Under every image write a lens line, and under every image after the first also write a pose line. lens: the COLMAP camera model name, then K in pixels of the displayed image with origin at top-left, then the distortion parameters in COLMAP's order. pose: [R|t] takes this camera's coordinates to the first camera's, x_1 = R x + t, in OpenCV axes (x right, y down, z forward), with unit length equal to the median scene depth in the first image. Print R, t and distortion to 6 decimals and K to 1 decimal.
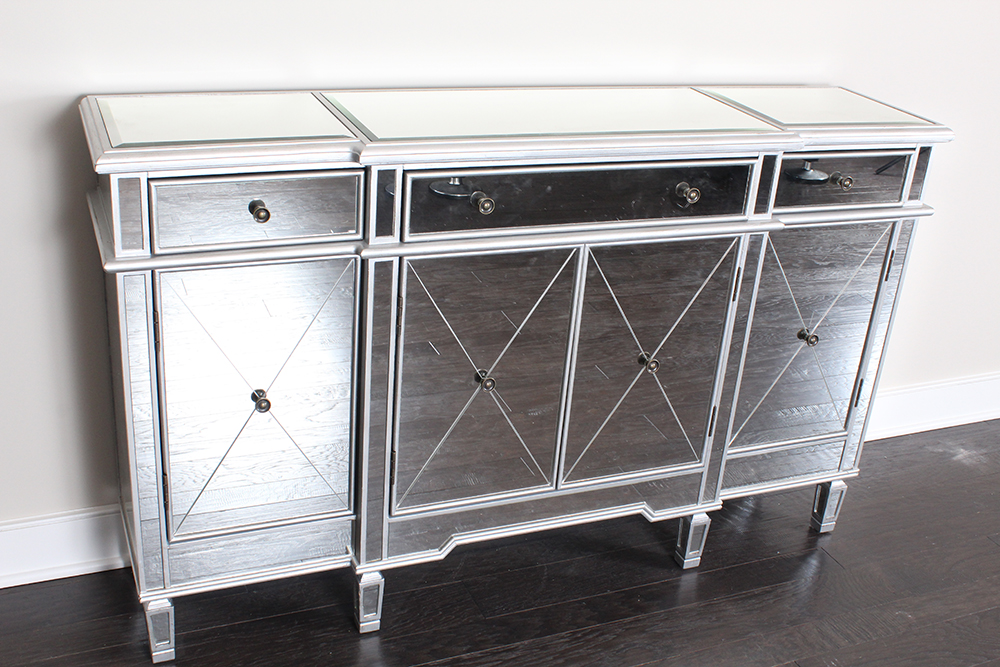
lens RADIAL K [[1138.3, 0, 500.0], [0, 1138.3, 333.5], [0, 0, 1]] dist [-0.098027, 0.029798]
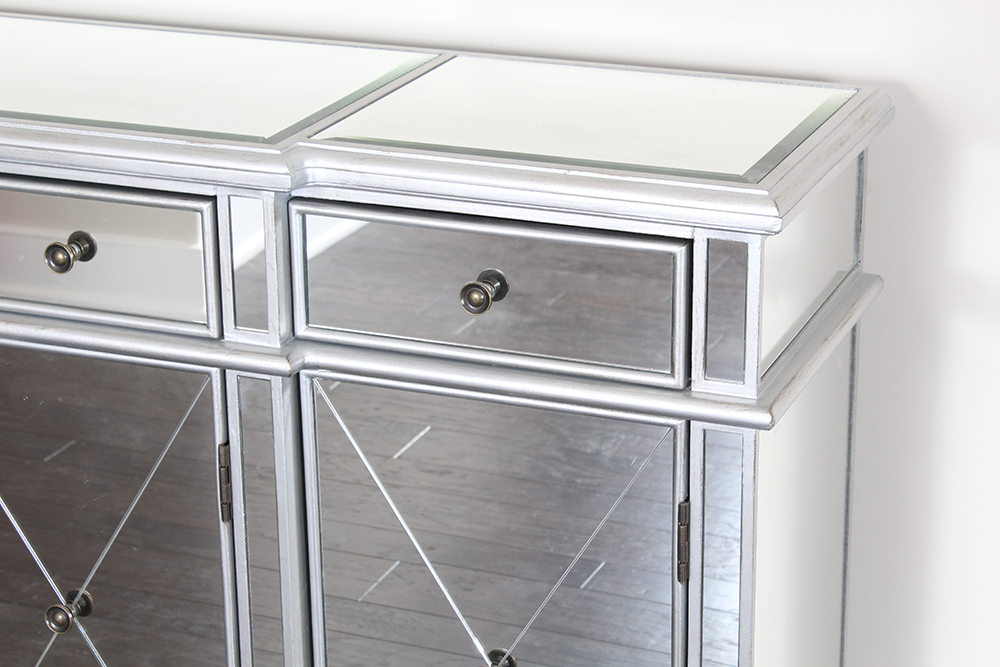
lens RADIAL K [[2493.1, 0, 500.0], [0, 2493.1, 333.5], [0, 0, 1]] dist [0.000317, -0.009942]
pose [[0.711333, 0.148136, -0.687067, 0.455767], [-0.237307, 0.970753, -0.036388, -0.042975], [0.661582, 0.188930, 0.725683, 0.166116]]
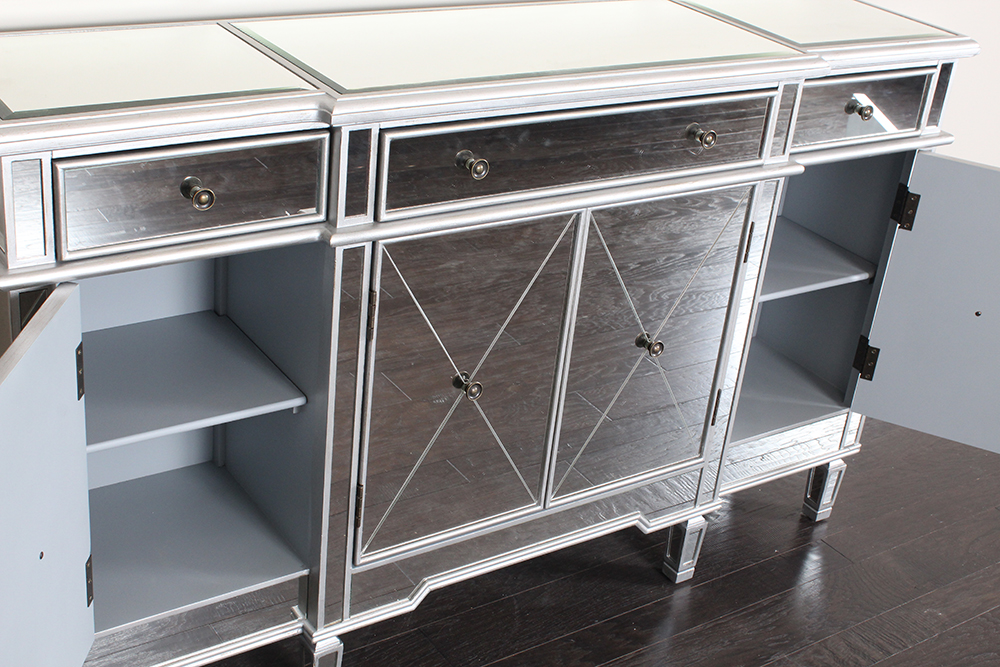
lens RADIAL K [[1357.2, 0, 500.0], [0, 1357.2, 333.5], [0, 0, 1]] dist [-0.026817, -0.113658]
pose [[0.980106, -0.069652, 0.185849, -0.154721], [0.059592, 0.996467, 0.059183, -0.046522], [-0.189315, -0.046930, 0.980794, 0.067021]]
